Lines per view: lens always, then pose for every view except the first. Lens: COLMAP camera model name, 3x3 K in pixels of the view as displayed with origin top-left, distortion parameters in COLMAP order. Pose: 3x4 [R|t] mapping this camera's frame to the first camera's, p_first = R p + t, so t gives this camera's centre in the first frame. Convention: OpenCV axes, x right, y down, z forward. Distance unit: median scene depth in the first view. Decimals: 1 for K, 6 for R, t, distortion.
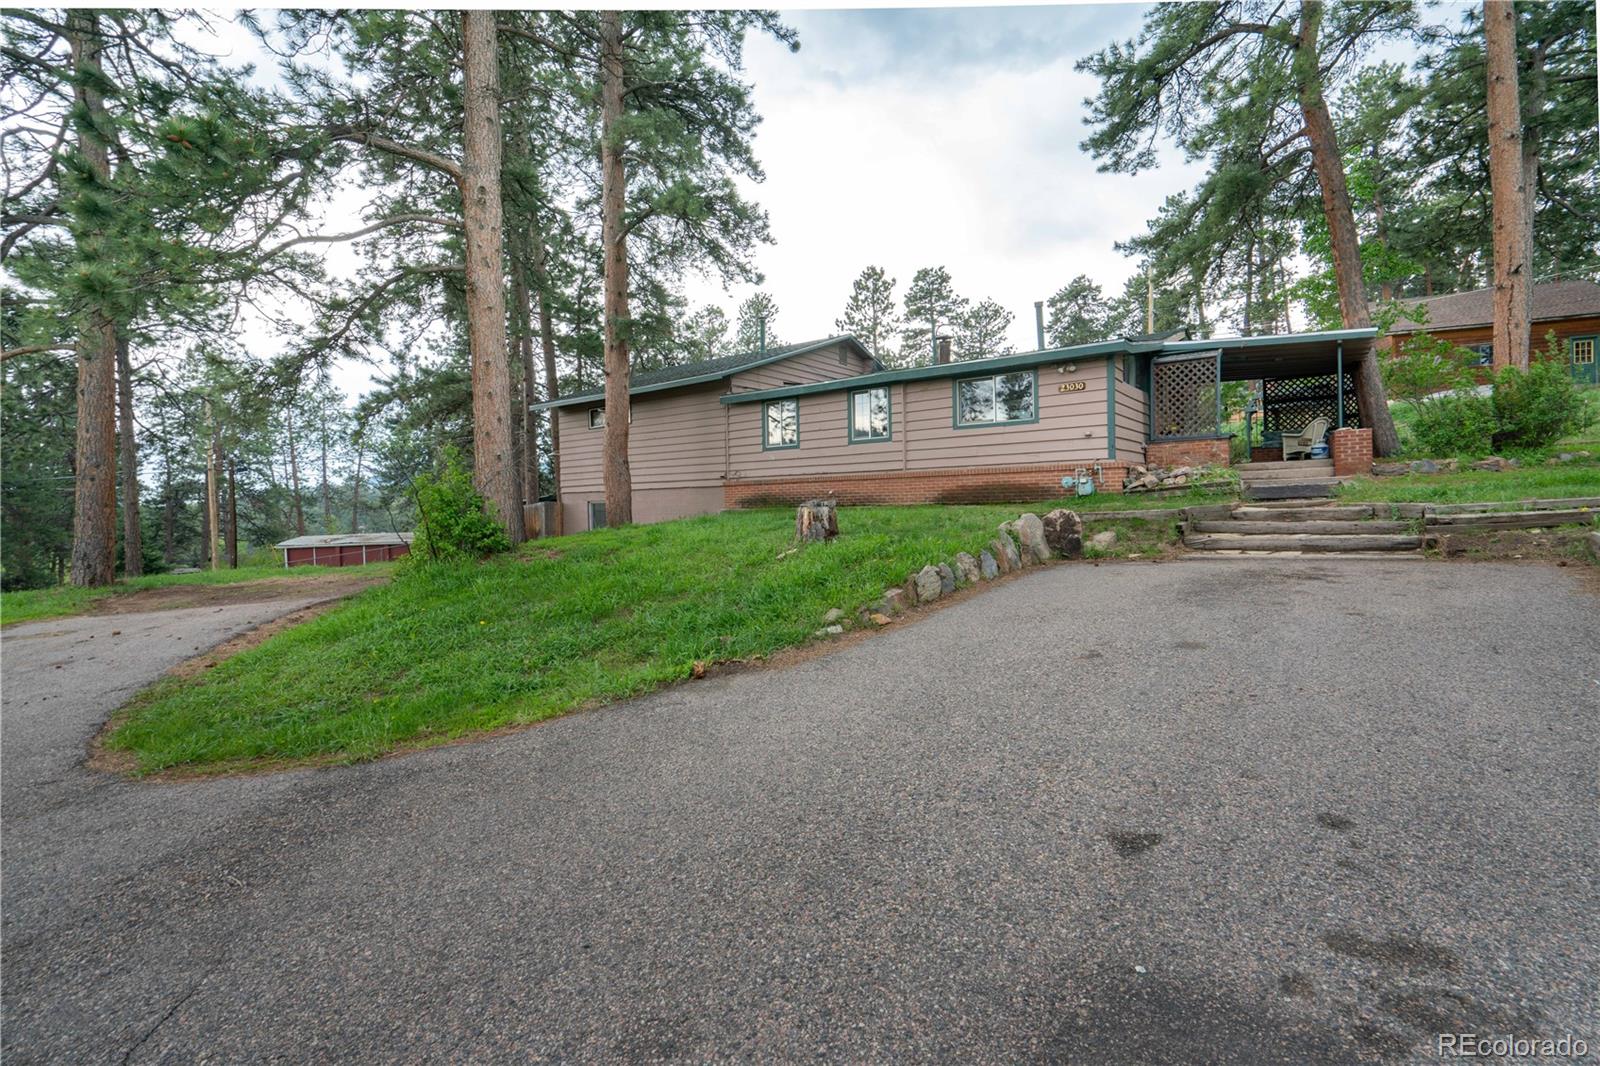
lens RADIAL K [[729.9, 0, 788.9], [0, 729.9, 496.8], [0, 0, 1]] dist [0.000473, 0.000565]
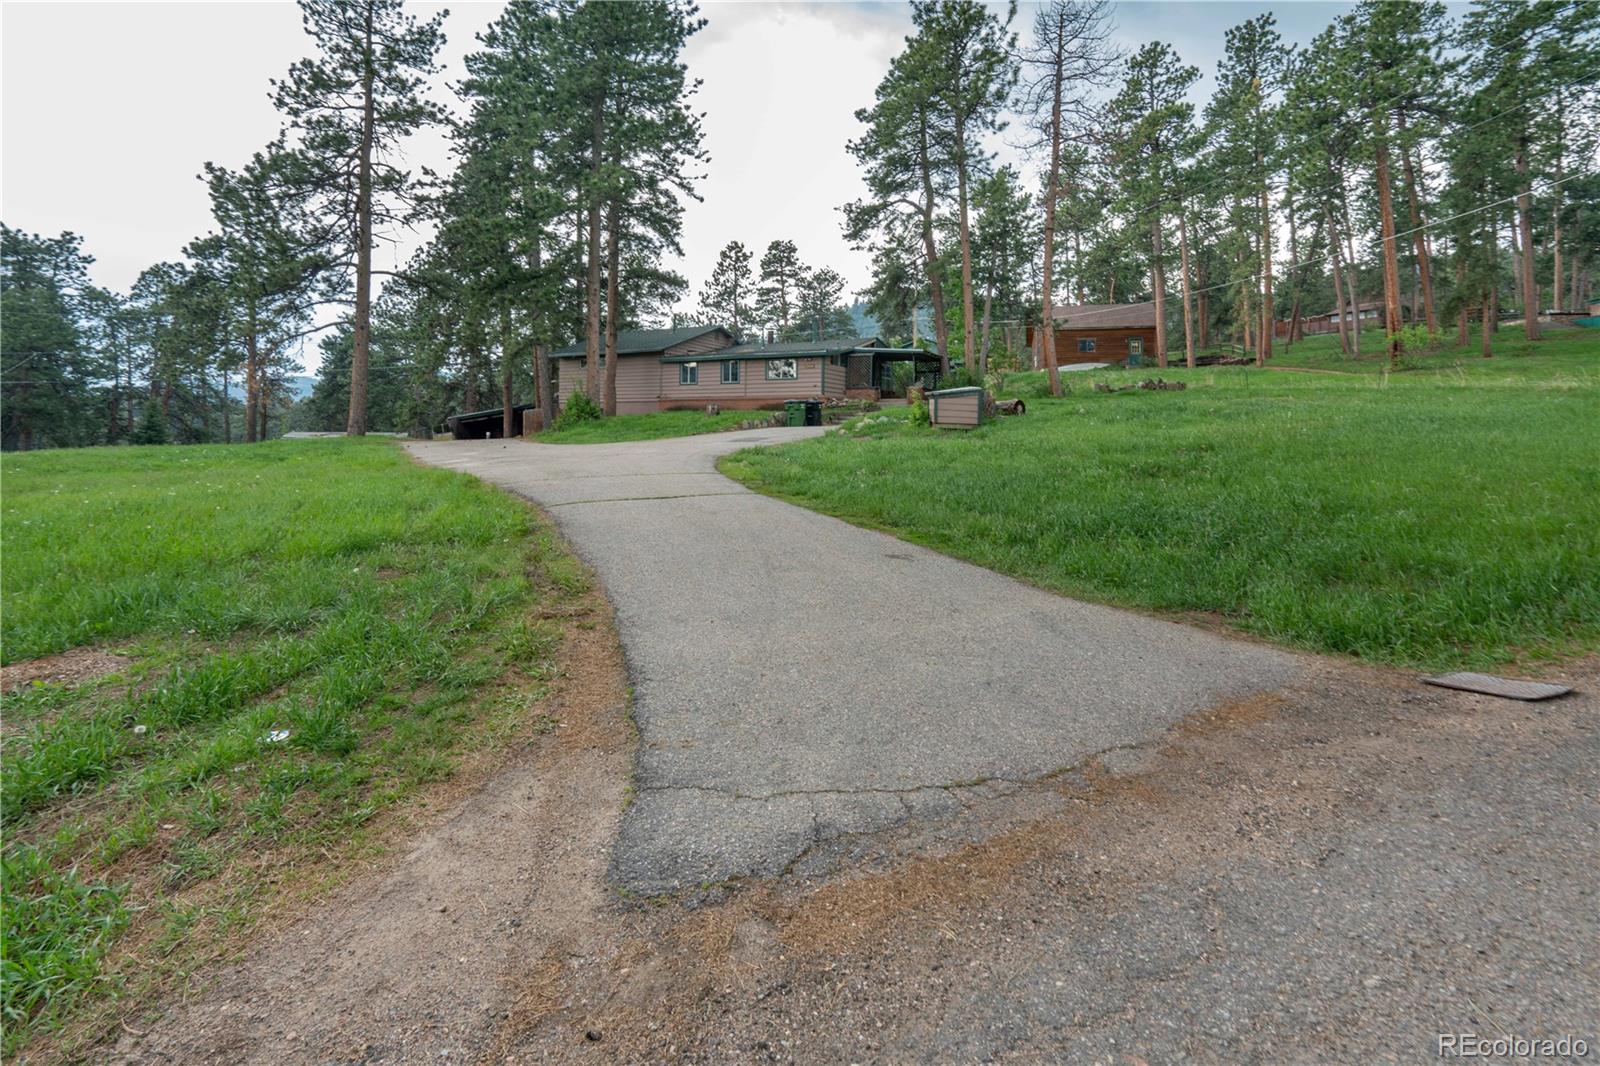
lens RADIAL K [[729.9, 0, 788.9], [0, 729.9, 496.8], [0, 0, 1]] dist [0.000473, 0.000565]
pose [[0.980277, 0.019987, 0.196616, -0.034465], [-0.037674, 0.995528, 0.086632, 0.017050], [-0.194005, -0.092331, 0.976646, -0.297978]]
